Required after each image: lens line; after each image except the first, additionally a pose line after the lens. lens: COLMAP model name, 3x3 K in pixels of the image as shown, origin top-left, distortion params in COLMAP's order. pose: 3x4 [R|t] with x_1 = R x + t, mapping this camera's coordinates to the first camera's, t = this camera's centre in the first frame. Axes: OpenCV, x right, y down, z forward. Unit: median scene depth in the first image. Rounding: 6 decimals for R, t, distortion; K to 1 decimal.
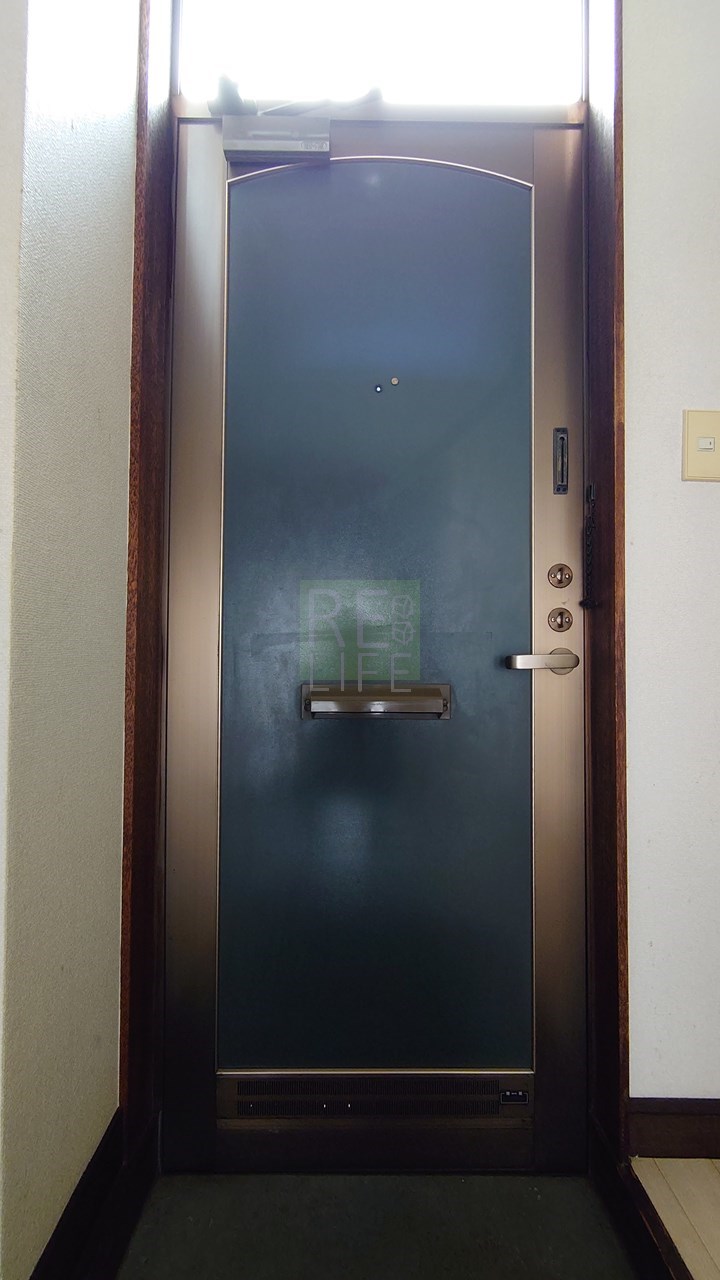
lens RADIAL K [[543.9, 0, 366.1], [0, 543.9, 643.1], [0, 0, 1]] dist [-0.003520, -0.001014]
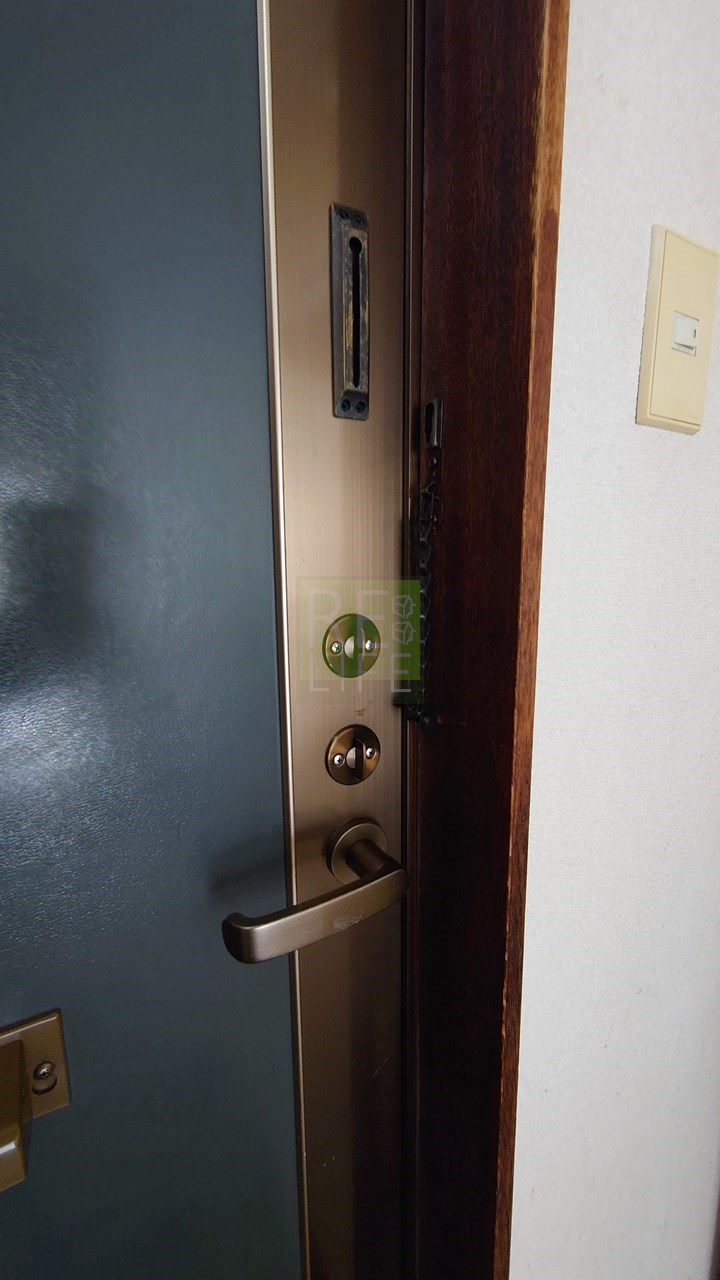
lens RADIAL K [[543.9, 0, 366.1], [0, 543.9, 643.1], [0, 0, 1]] dist [-0.003520, -0.001014]
pose [[0.870895, -0.102701, 0.480619, 0.181490], [0.002193, 0.978725, 0.205165, -0.204784], [-0.491465, -0.177623, 0.852592, 0.669501]]
